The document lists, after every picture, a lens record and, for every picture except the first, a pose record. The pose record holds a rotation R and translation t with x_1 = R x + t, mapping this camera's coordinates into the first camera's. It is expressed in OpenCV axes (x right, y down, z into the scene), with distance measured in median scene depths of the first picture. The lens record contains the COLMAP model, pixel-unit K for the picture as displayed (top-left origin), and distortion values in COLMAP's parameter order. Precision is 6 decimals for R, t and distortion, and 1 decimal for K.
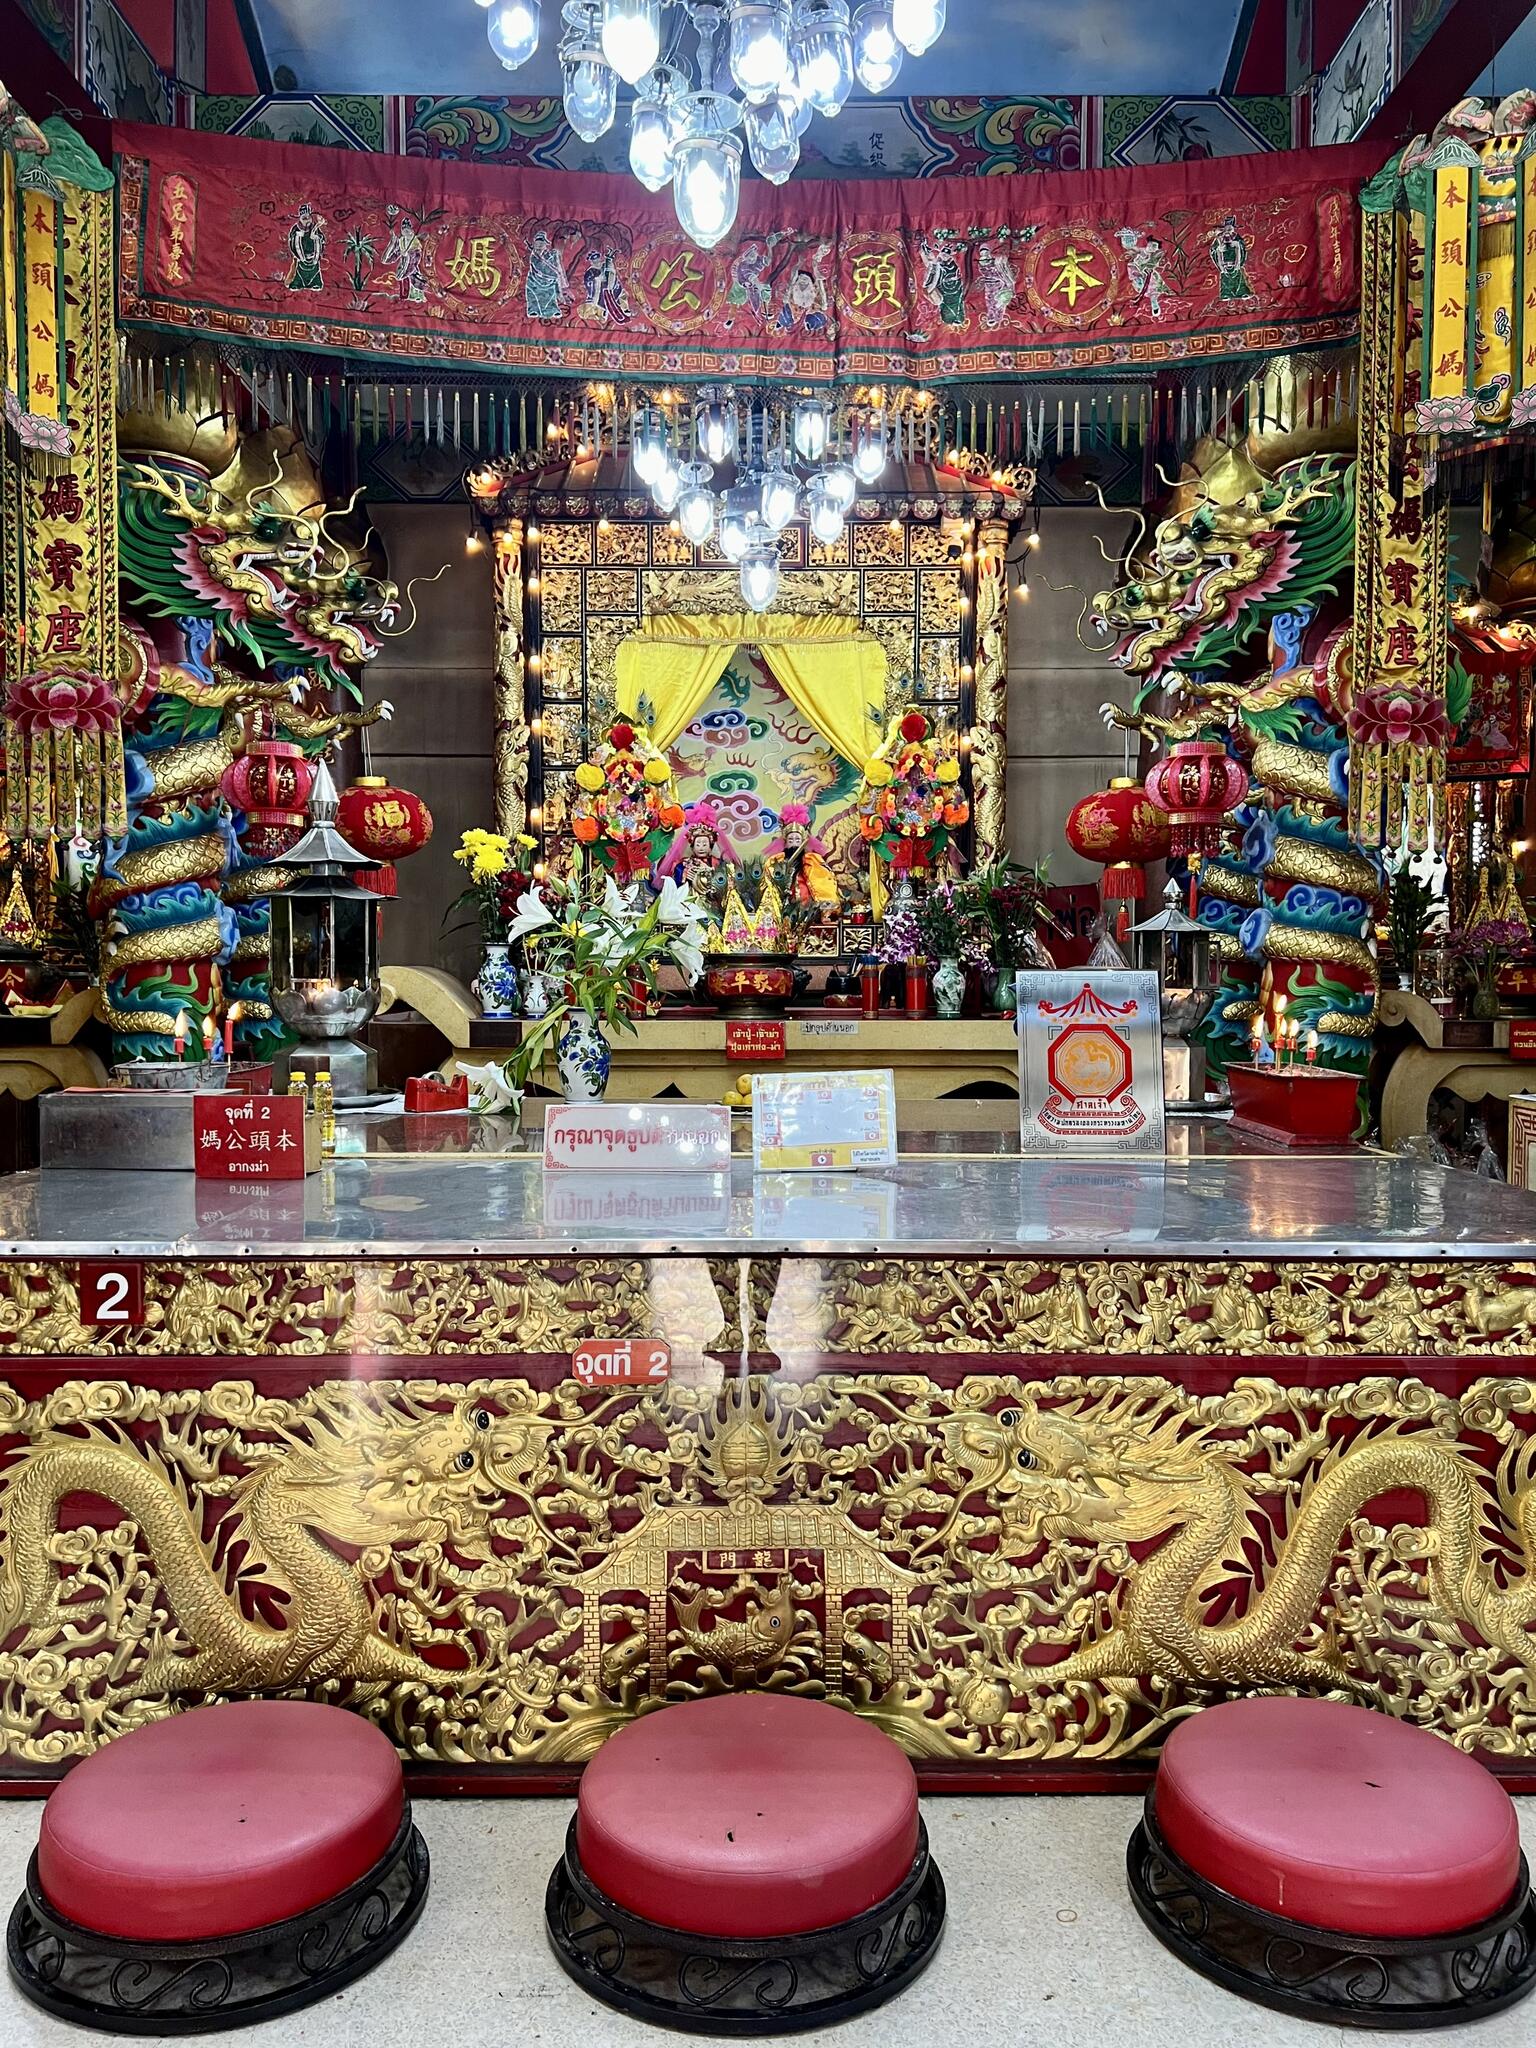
lens RADIAL K [[1518.6, 0, 768.0], [0, 1518.6, 1024.0], [0, 0, 1]] dist [0.044566, -0.044360]
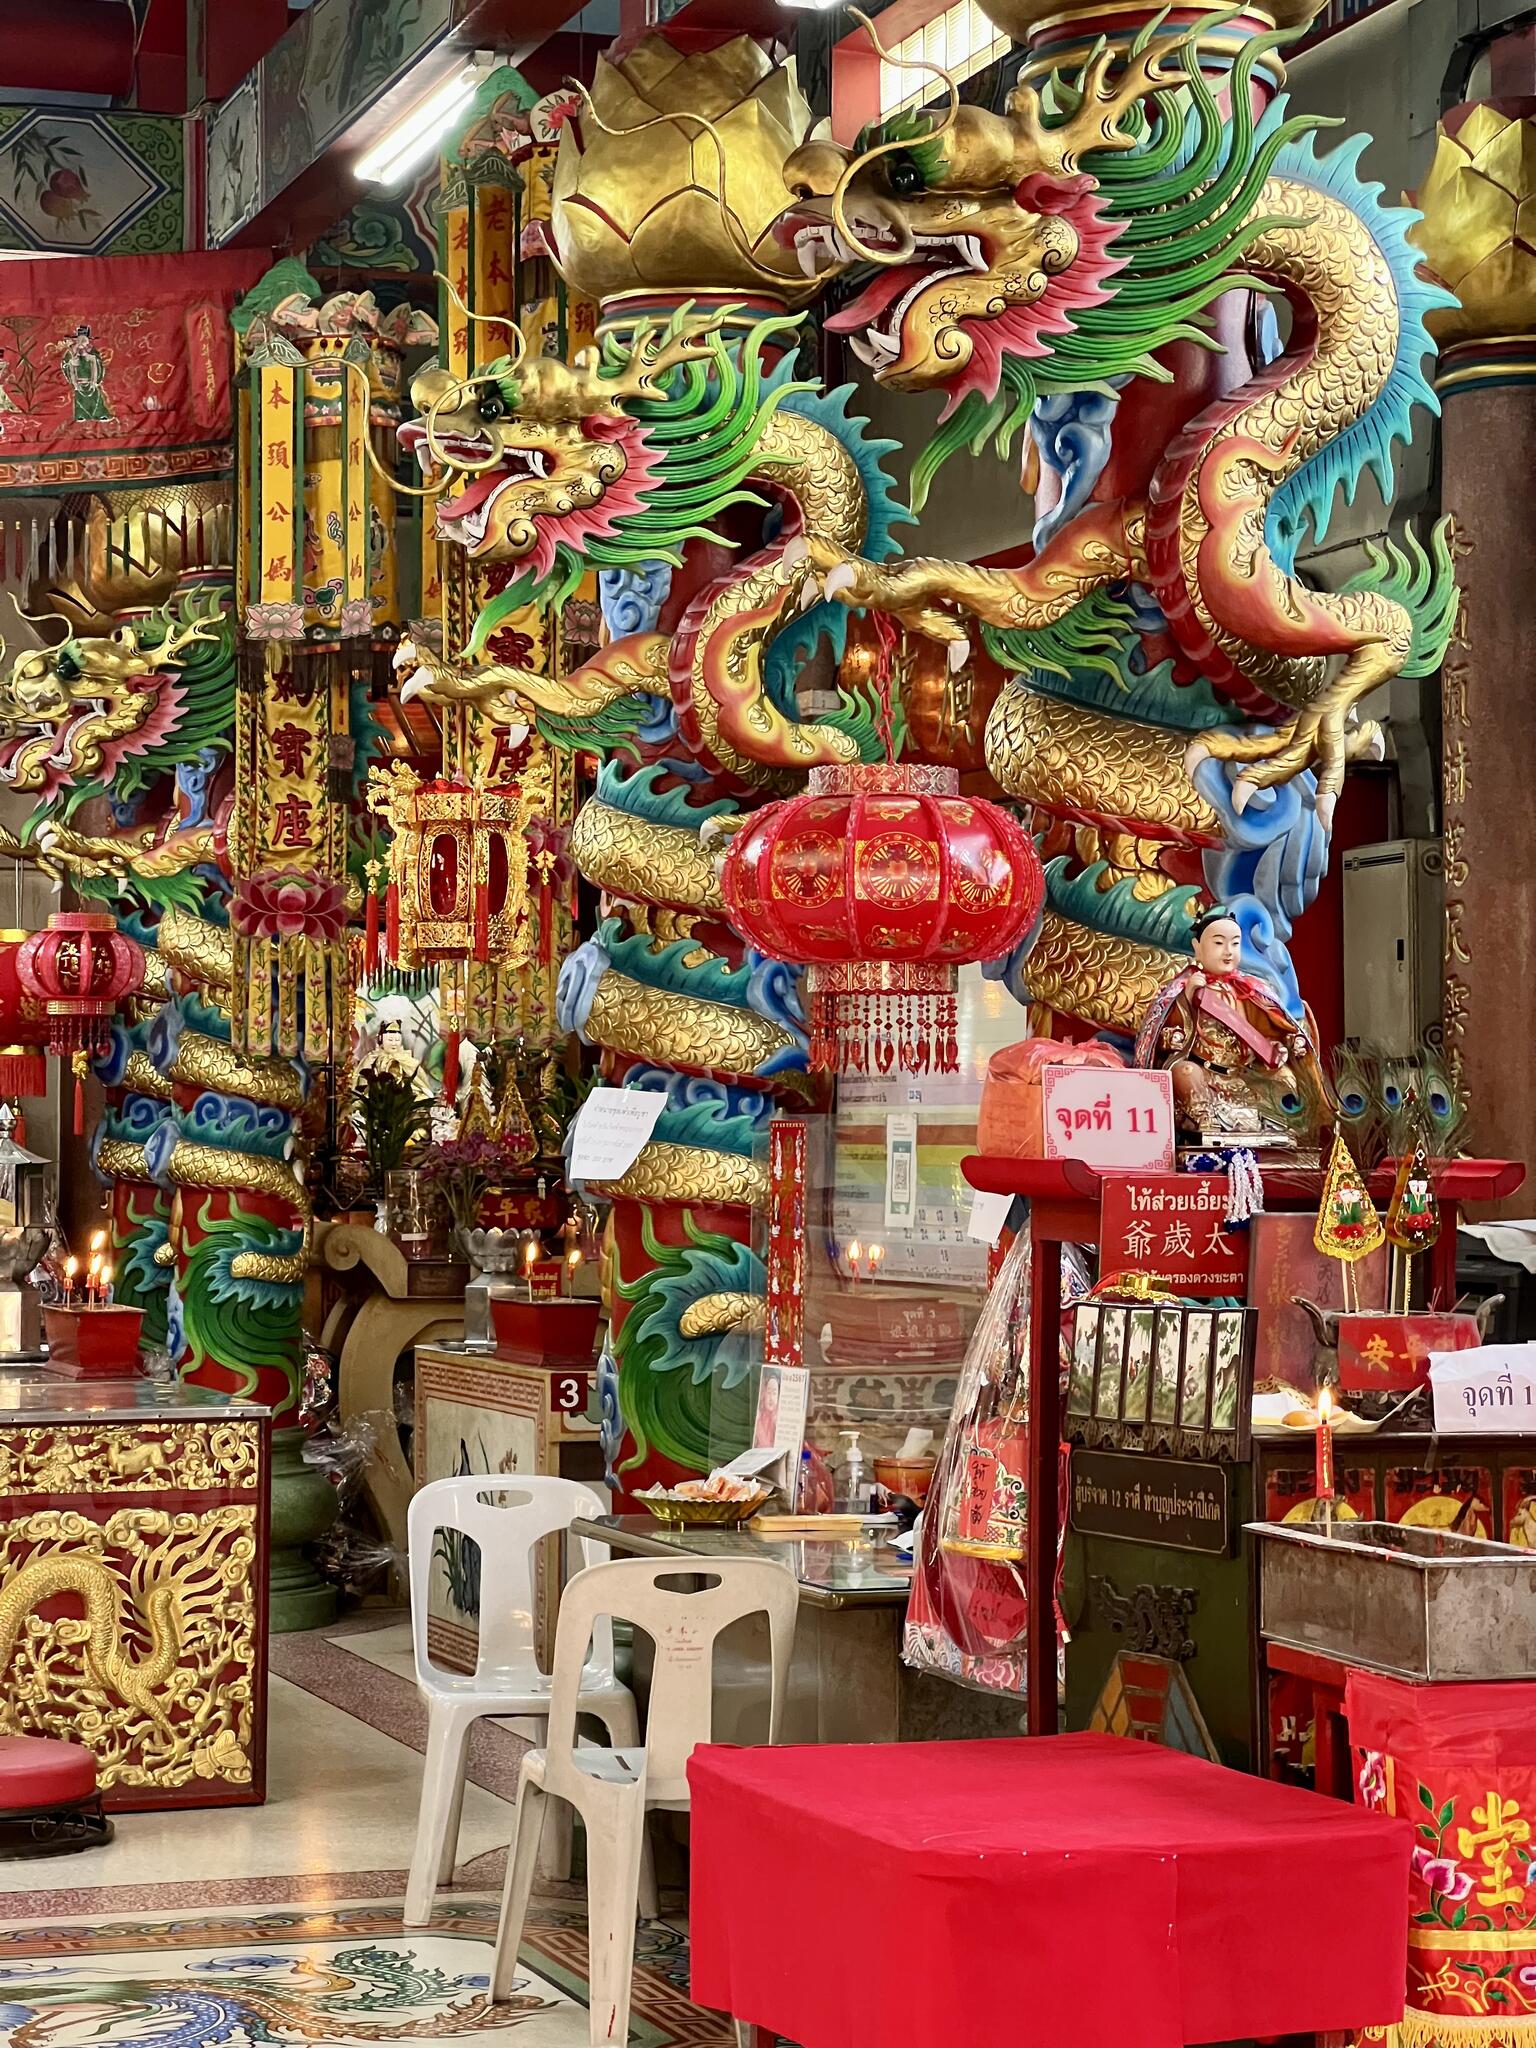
lens RADIAL K [[4525.9, 0, 768.2], [0, 4525.9, 1007.1], [0, 0, 1]] dist [-0.045352, 3.762969]
pose [[0.948885, 0.007288, 0.315537, -0.136281], [0.013938, 0.997790, -0.064962, 0.024727], [-0.315314, 0.066039, 0.946687, -1.509005]]
